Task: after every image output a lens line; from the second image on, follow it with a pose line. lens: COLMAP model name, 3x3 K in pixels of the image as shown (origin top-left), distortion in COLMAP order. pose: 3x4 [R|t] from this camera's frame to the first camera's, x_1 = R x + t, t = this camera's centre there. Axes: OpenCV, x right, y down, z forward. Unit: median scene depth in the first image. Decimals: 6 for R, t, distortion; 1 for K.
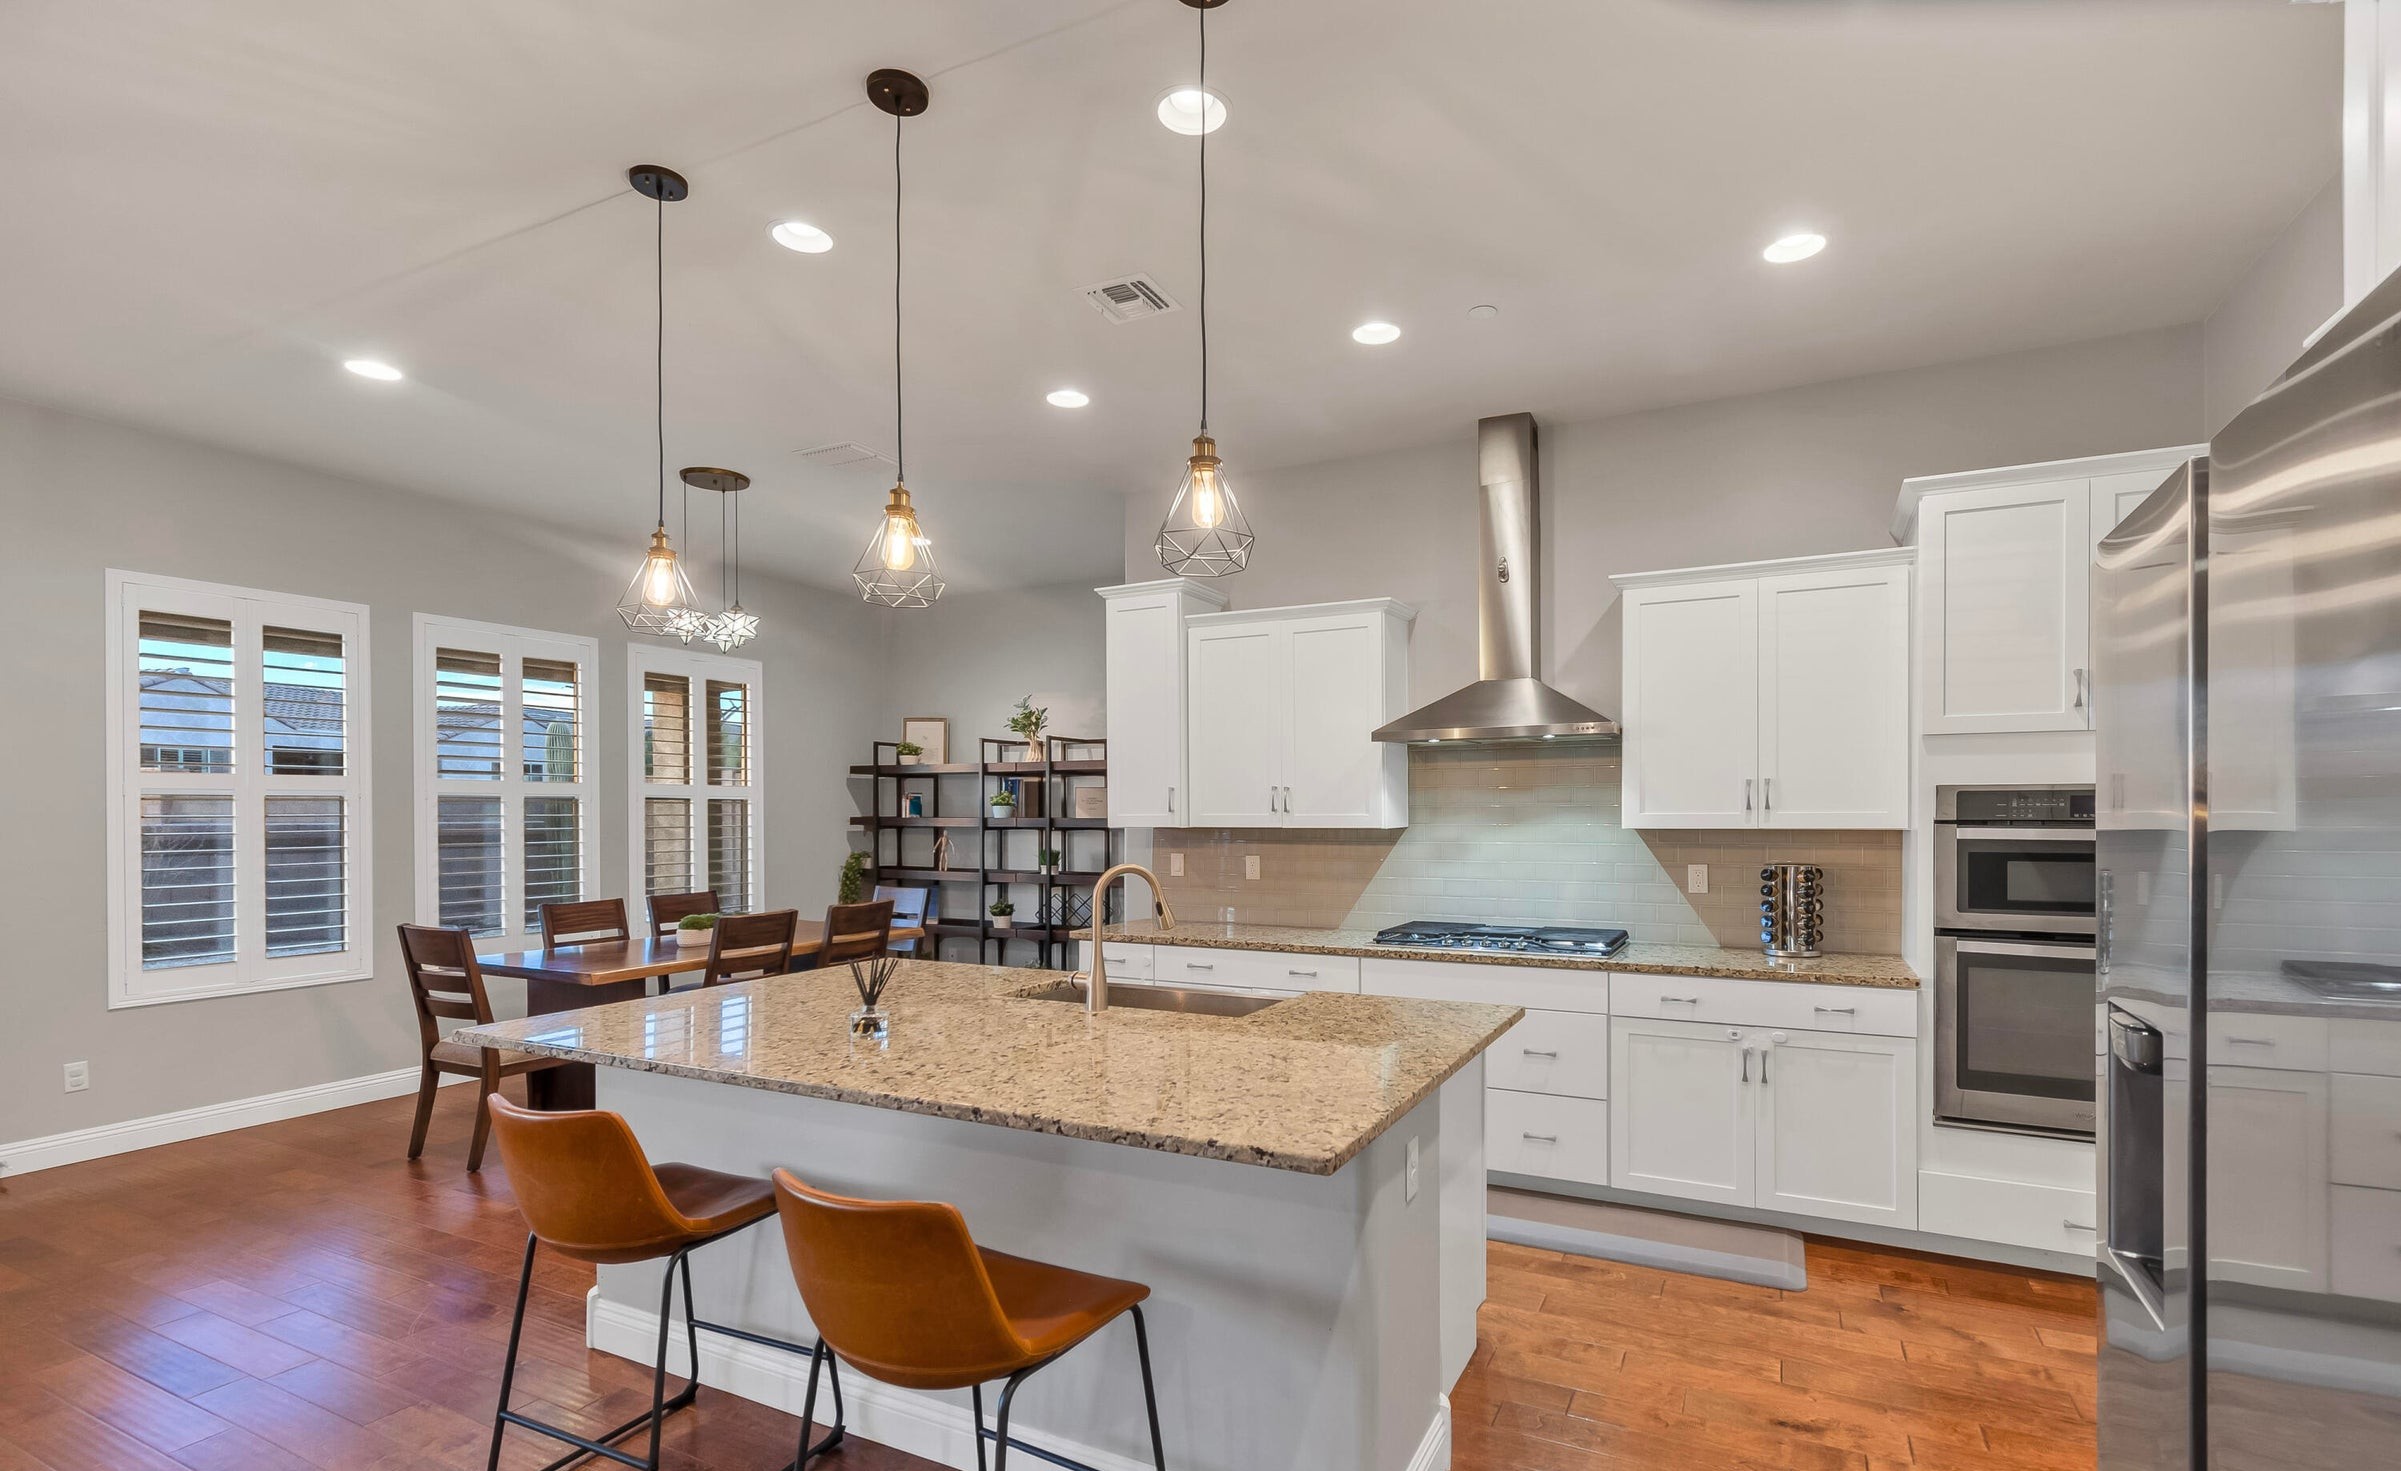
lens RADIAL K [[1060.2, 0, 1249.2], [0, 1060.2, 857.8], [0, 0, 1]] dist [-0.000017, -0.000015]
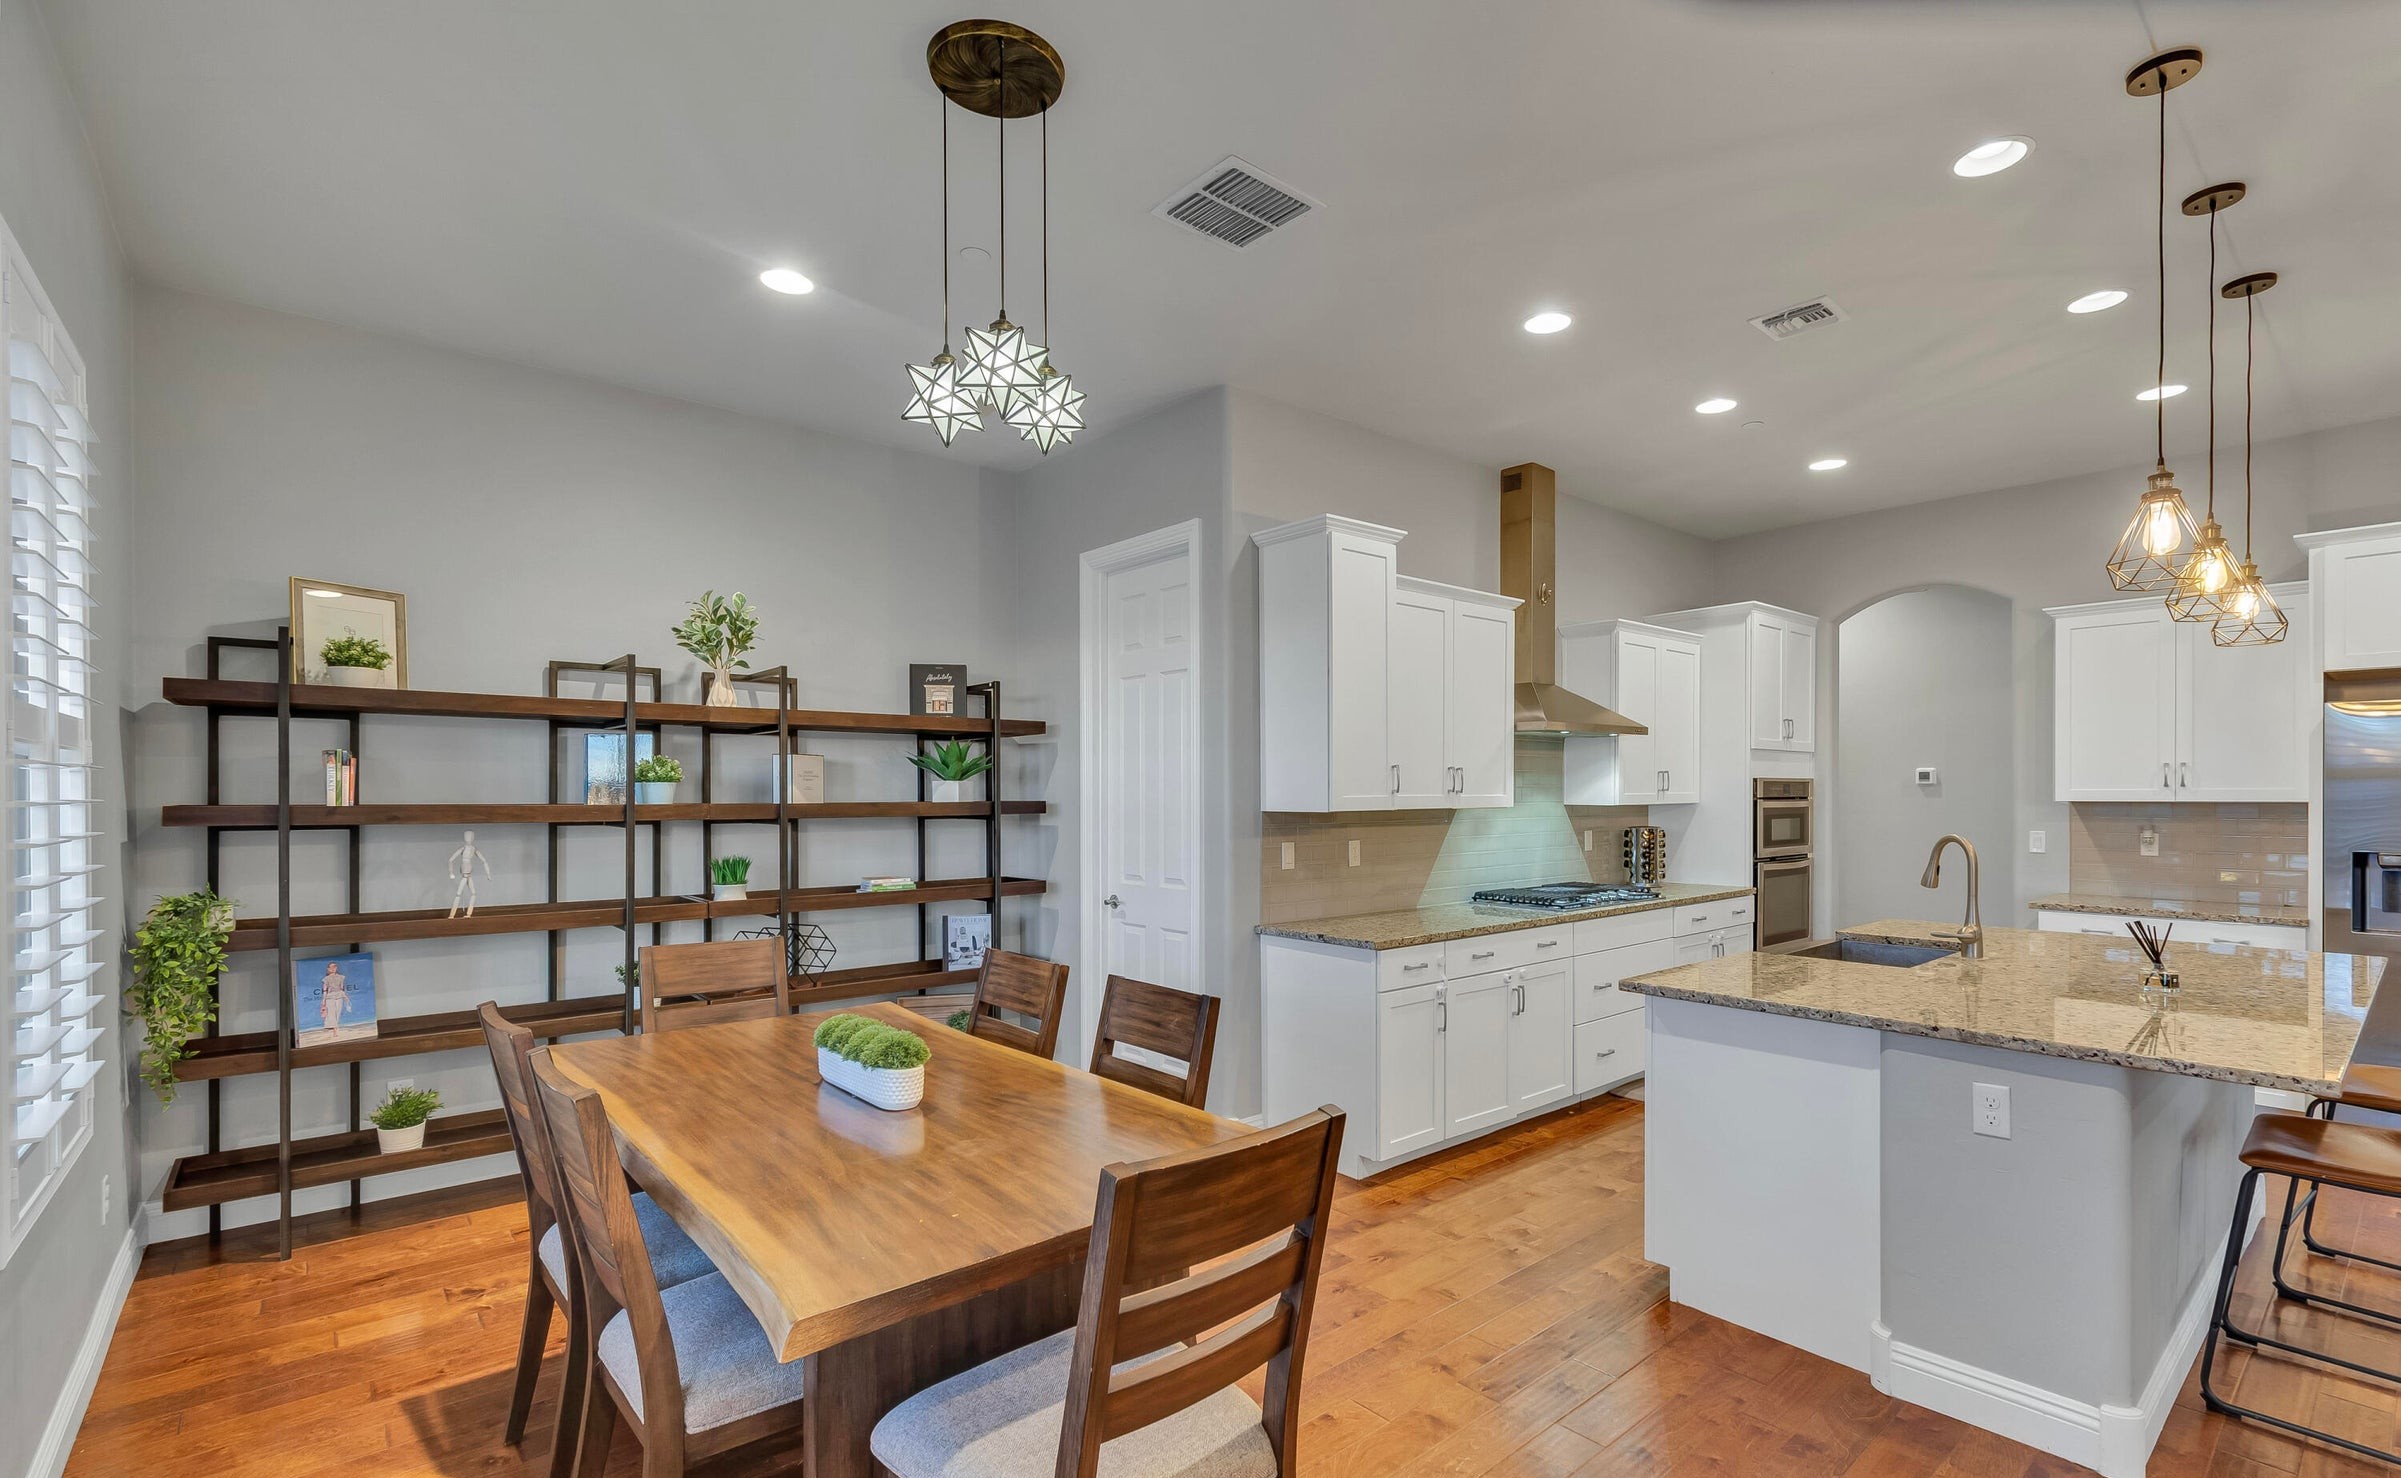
lens RADIAL K [[1065.5, 0, 1199.9], [0, 1065.5, 792.9], [0, 0, 1]] dist [-0.001310, -0.000107]
pose [[0.401893, 0.003837, 0.915679, -1.070387], [0.041297, 0.998898, -0.022311, -0.033043], [-0.914755, 0.046781, 0.401291, 0.896918]]
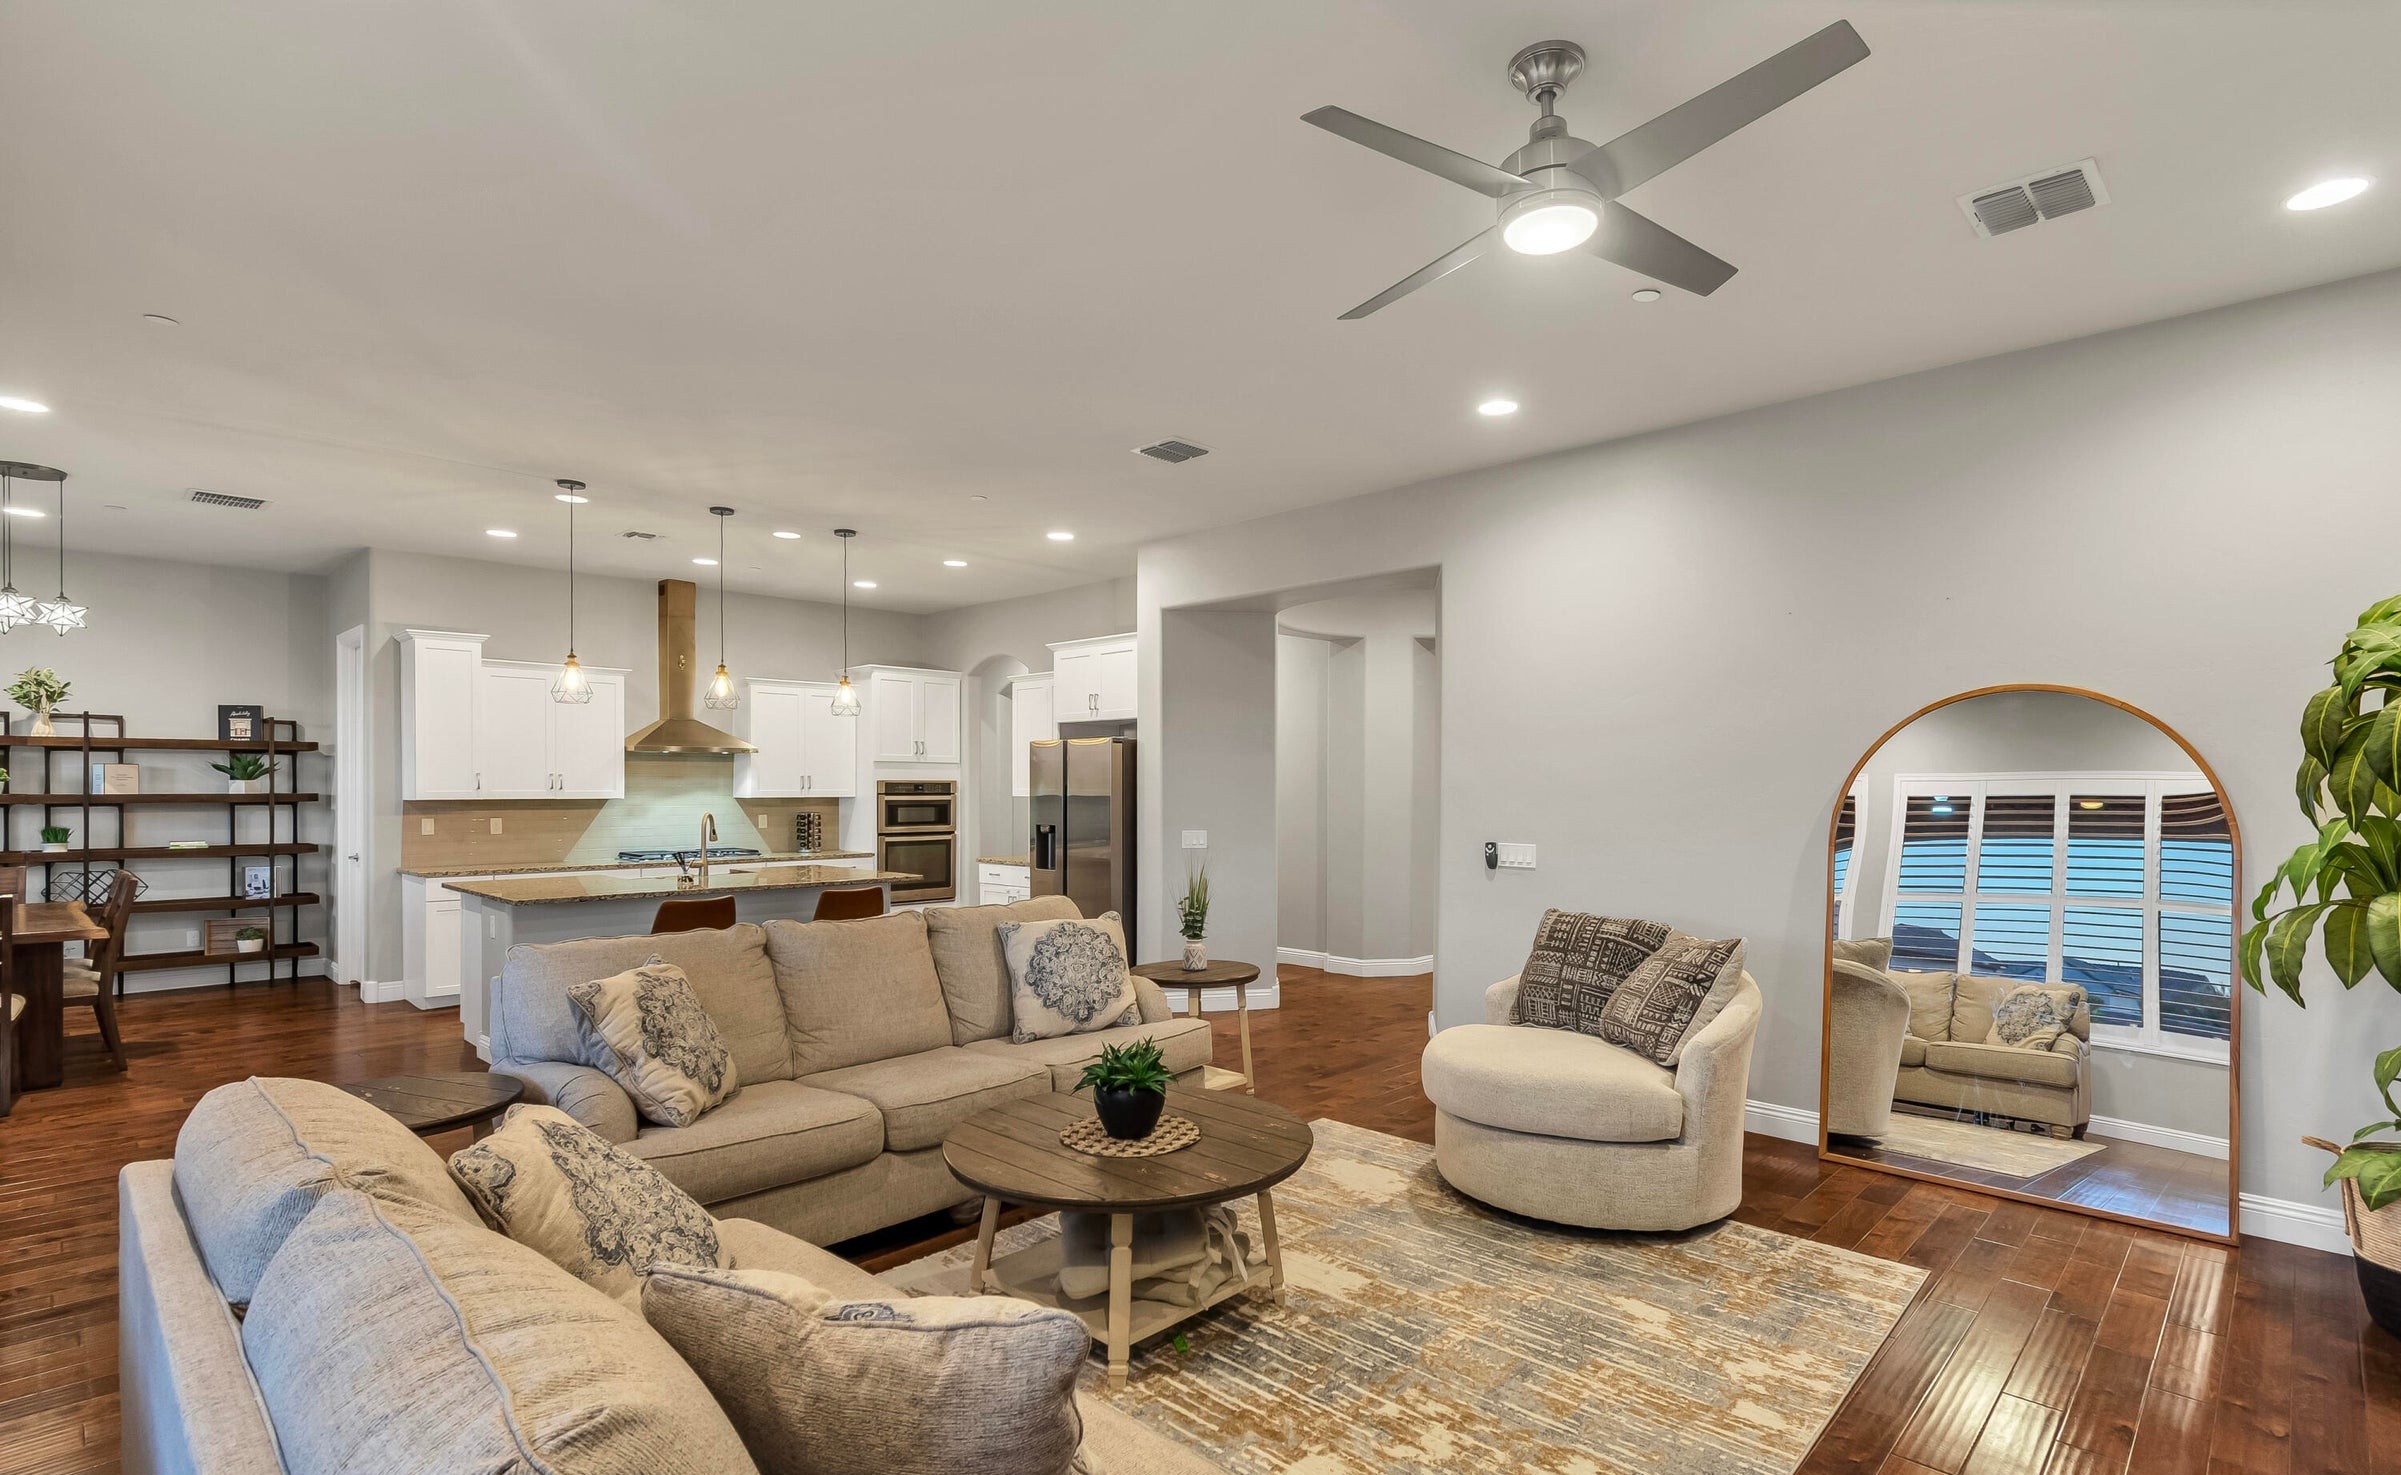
lens RADIAL K [[1136.2, 0, 1194.1], [0, 1136.2, 795.9], [0, 0, 1]] dist [-0.000106, -0.000064]
pose [[0.314008, -0.001838, 0.949419, -1.447707], [0.038704, 0.999192, -0.010867, 0.026691], [-0.948631, 0.040158, 0.313825, -0.523753]]
